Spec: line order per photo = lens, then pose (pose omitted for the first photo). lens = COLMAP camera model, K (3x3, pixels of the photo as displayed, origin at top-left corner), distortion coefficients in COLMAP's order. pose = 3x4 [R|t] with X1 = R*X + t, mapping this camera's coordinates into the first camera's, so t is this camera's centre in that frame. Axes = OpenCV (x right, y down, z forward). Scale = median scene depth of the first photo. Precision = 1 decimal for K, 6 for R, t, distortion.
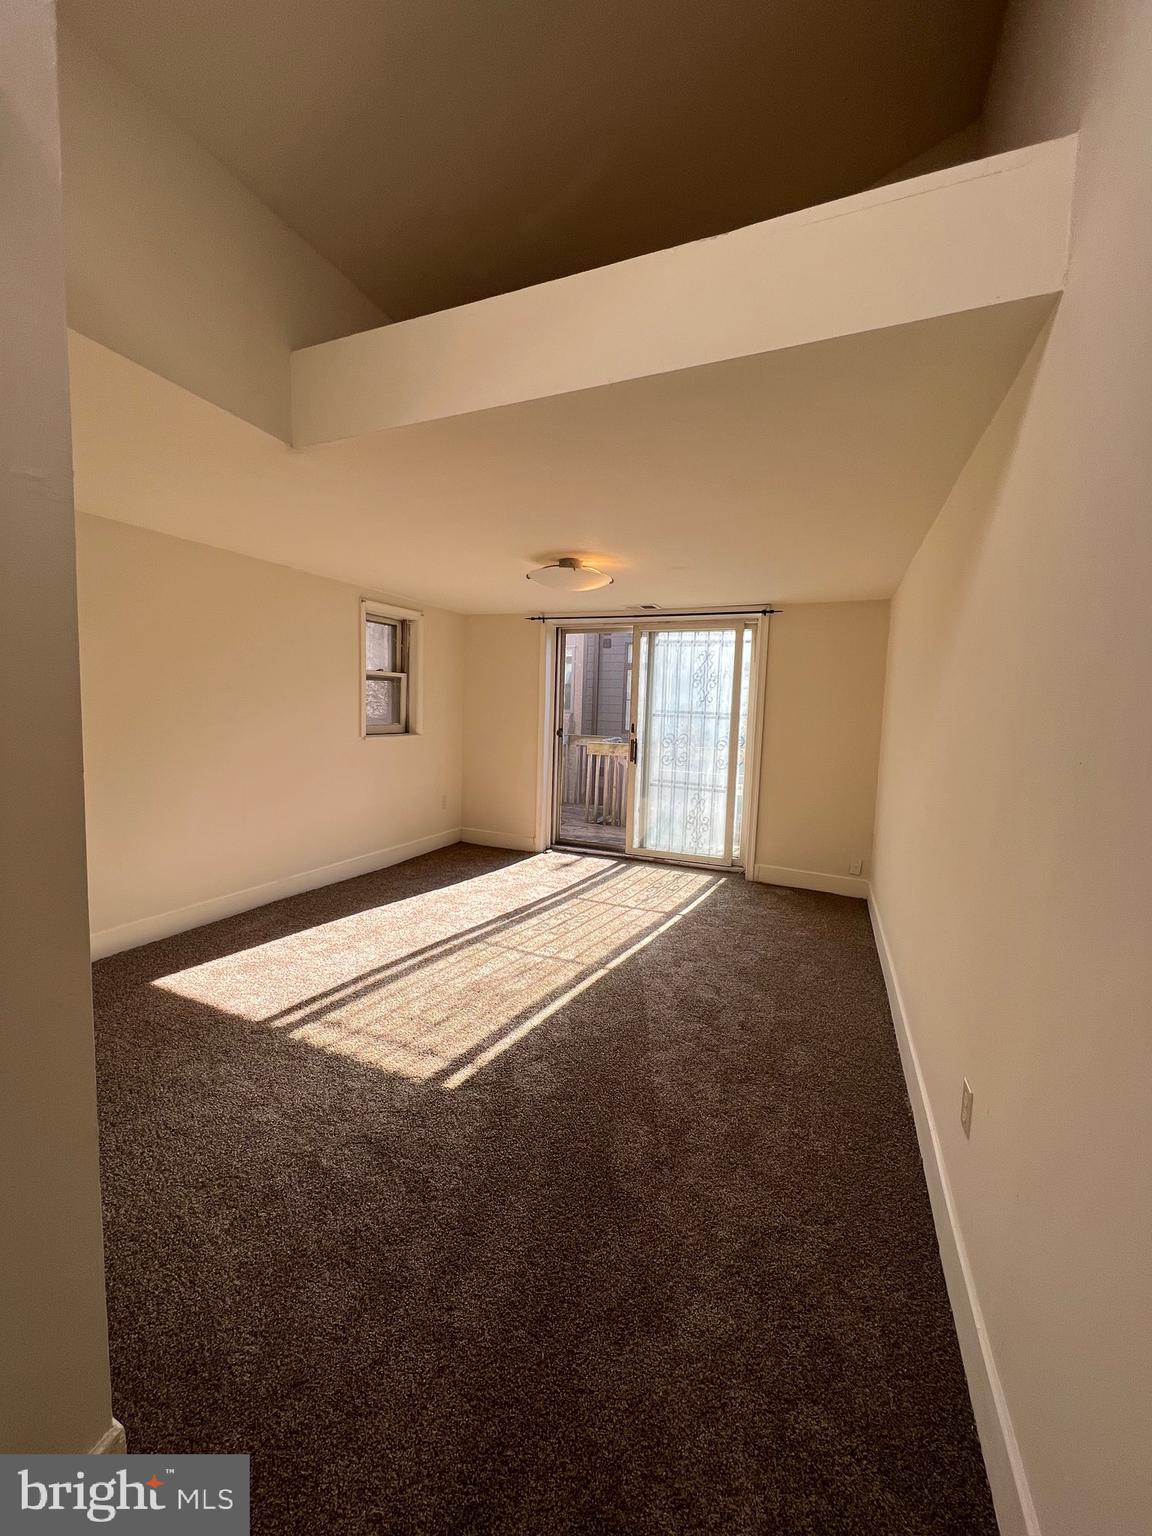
lens RADIAL K [[616.8, 0, 576.0], [0, 616.8, 768.0], [0, 0, 1]] dist [-0.001754, -0.000265]
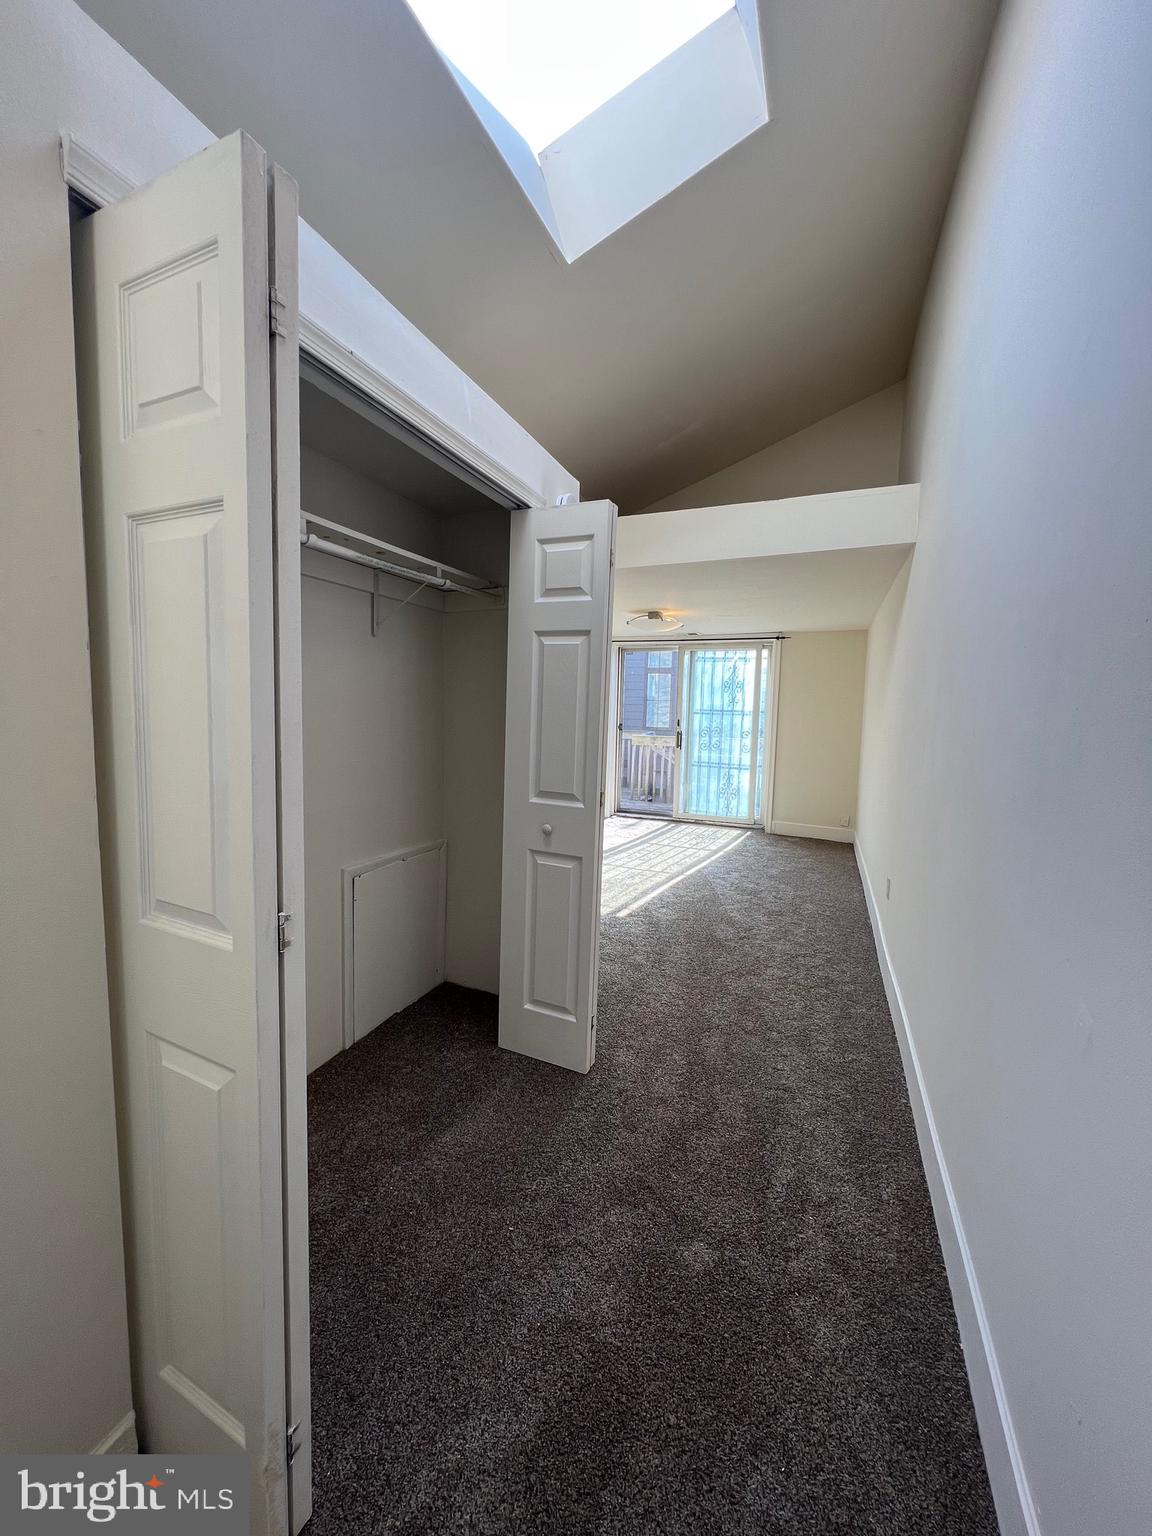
lens RADIAL K [[611.9, 0, 576.0], [0, 611.9, 768.0], [0, 0, 1]] dist [0.000422, -0.006499]
pose [[0.999947, -0.010286, 0.000904, -0.141701], [0.010284, 0.999944, 0.002391, 0.029438], [-0.000928, -0.002382, 0.999997, -0.349111]]
